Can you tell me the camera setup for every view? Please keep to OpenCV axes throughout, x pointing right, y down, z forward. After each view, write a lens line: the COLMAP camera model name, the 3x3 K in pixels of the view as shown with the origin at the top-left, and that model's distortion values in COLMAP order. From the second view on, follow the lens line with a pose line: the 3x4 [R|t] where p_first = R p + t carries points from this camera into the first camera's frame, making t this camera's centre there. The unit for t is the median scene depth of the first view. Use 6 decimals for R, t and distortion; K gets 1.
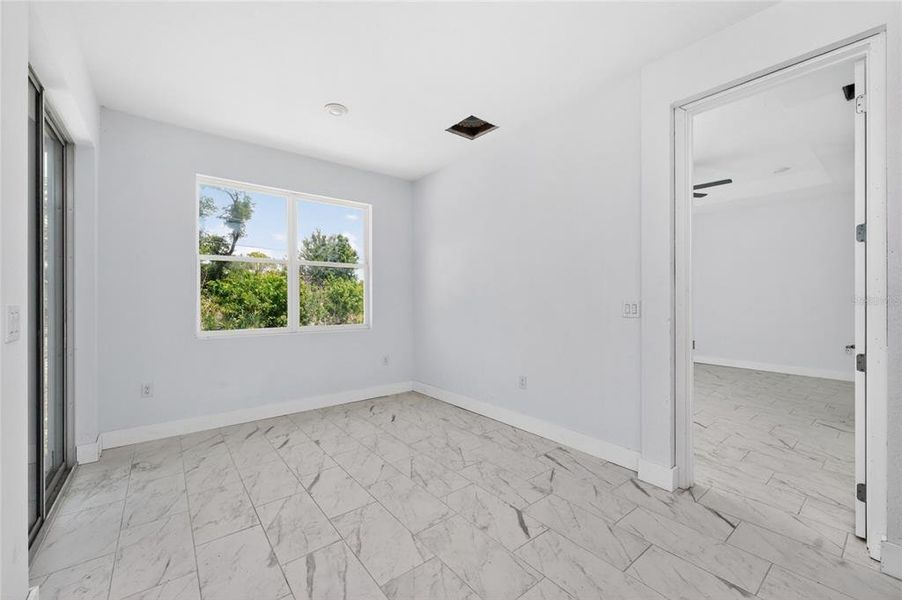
lens RADIAL K [[367.1, 0, 449.2], [0, 367.1, 297.6], [0, 0, 1]] dist [0.002171, -0.000530]
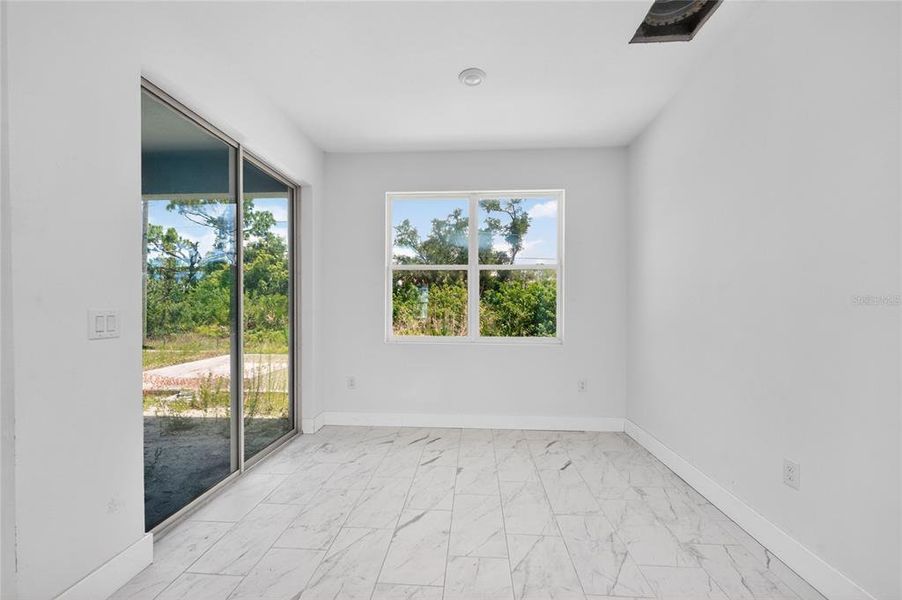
lens RADIAL K [[367.1, 0, 450.7], [0, 367.1, 308.8], [0, 0, 1]] dist [0.002171, -0.000530]
pose [[0.739146, 0.009693, -0.673476, 0.183846], [-0.004163, 0.999943, 0.009823, 0.000795], [0.673533, -0.004457, 0.739144, 0.297259]]
